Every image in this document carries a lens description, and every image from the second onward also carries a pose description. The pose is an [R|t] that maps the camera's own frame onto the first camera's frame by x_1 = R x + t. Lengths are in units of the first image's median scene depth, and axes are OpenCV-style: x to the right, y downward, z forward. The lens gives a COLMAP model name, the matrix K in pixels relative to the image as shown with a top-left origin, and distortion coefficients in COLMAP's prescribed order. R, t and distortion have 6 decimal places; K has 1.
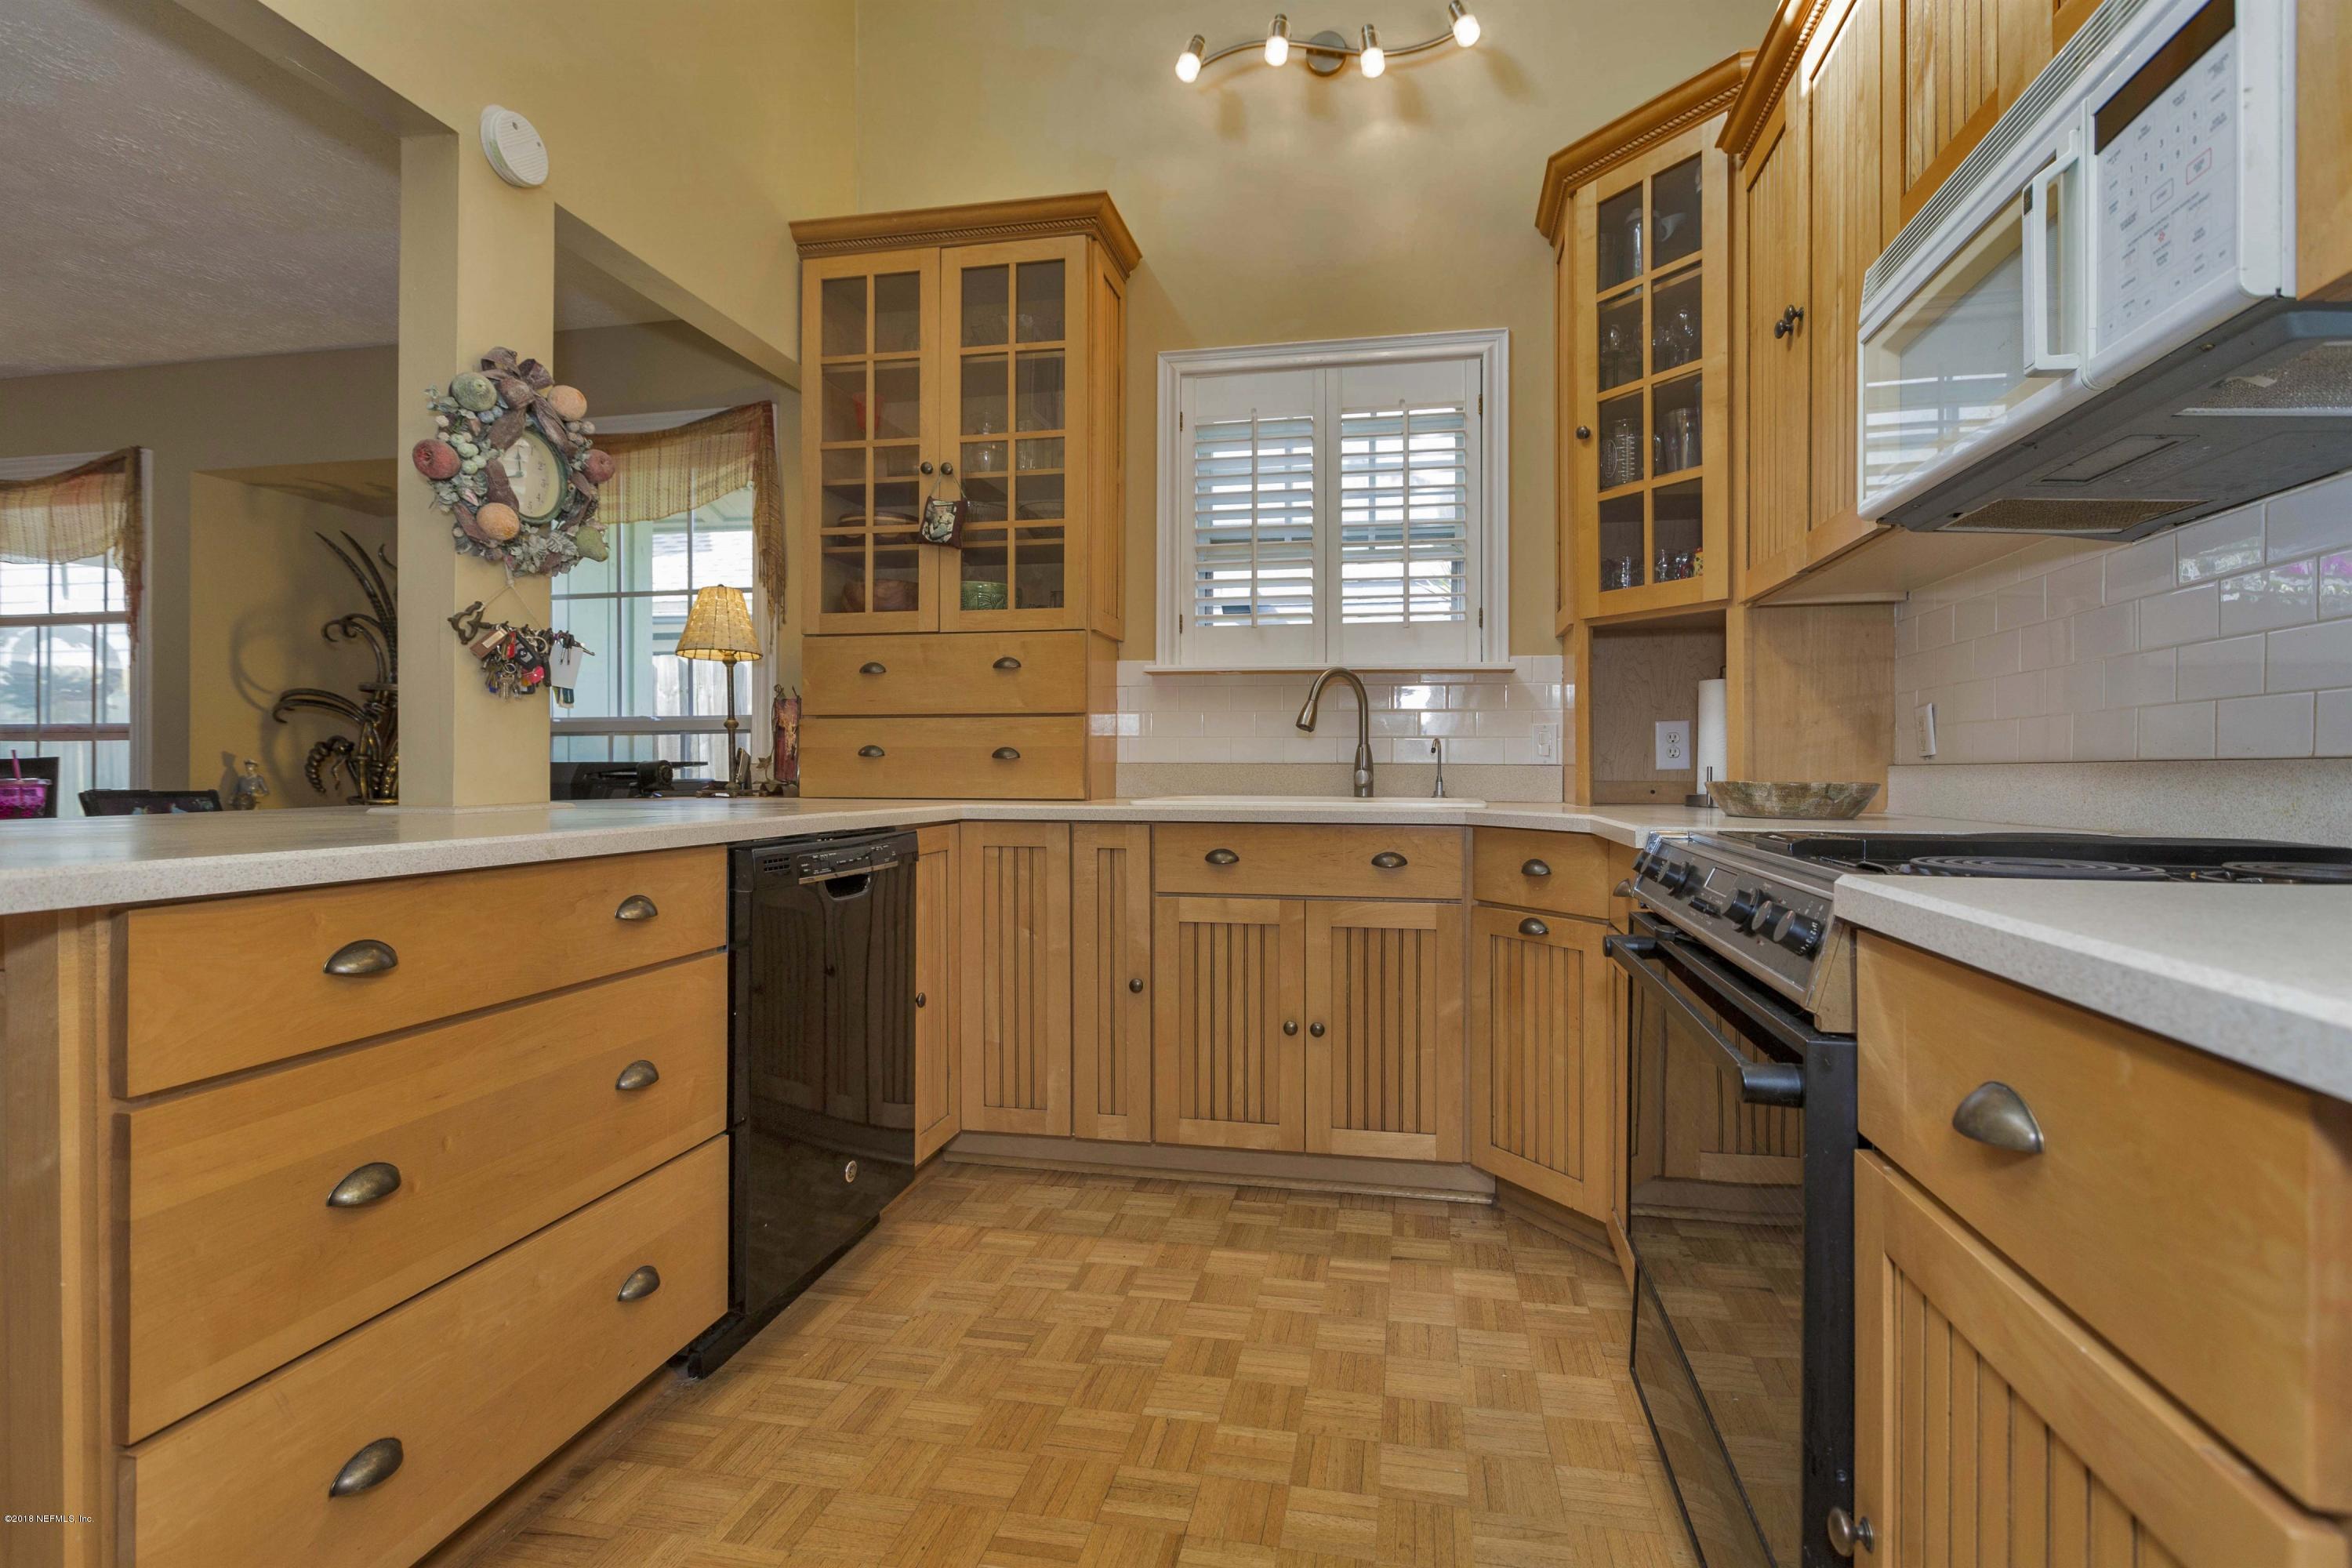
lens RADIAL K [[1079.6, 0, 1217.7], [0, 1079.6, 775.3], [0, 0, 1]] dist [0.001521, 0.000270]
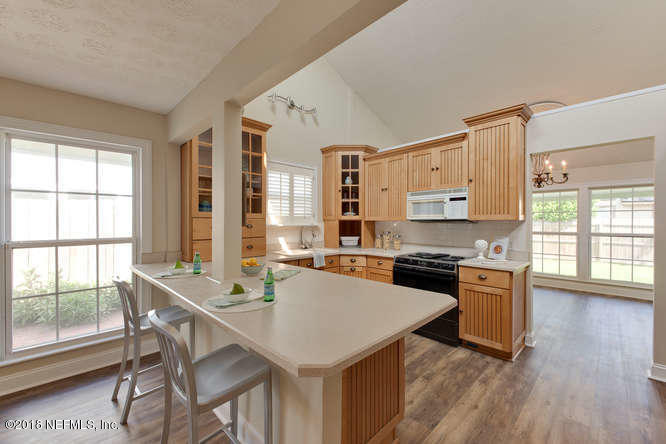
lens RADIAL K [[268.8, 0, 332.6], [0, 268.8, 224.4], [0, 0, 1]] dist [0.020463, -0.000022]
pose [[0.577782, -0.008581, 0.816146, -0.883750], [0.001585, 0.999955, 0.009392, -0.118617], [-0.816189, -0.004133, 0.577770, 0.105024]]
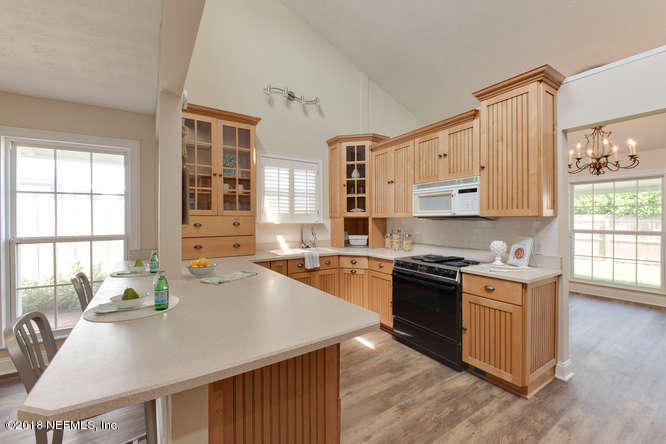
lens RADIAL K [[272.1, 0, 333.0], [0, 272.1, 222.0], [0, 0, 1]] dist [0.000783, -0.000156]
pose [[0.722962, -0.009736, 0.690820, -0.650494], [0.004520, 0.999946, 0.009363, -0.117247], [-0.690873, -0.003647, 0.722967, -0.018945]]
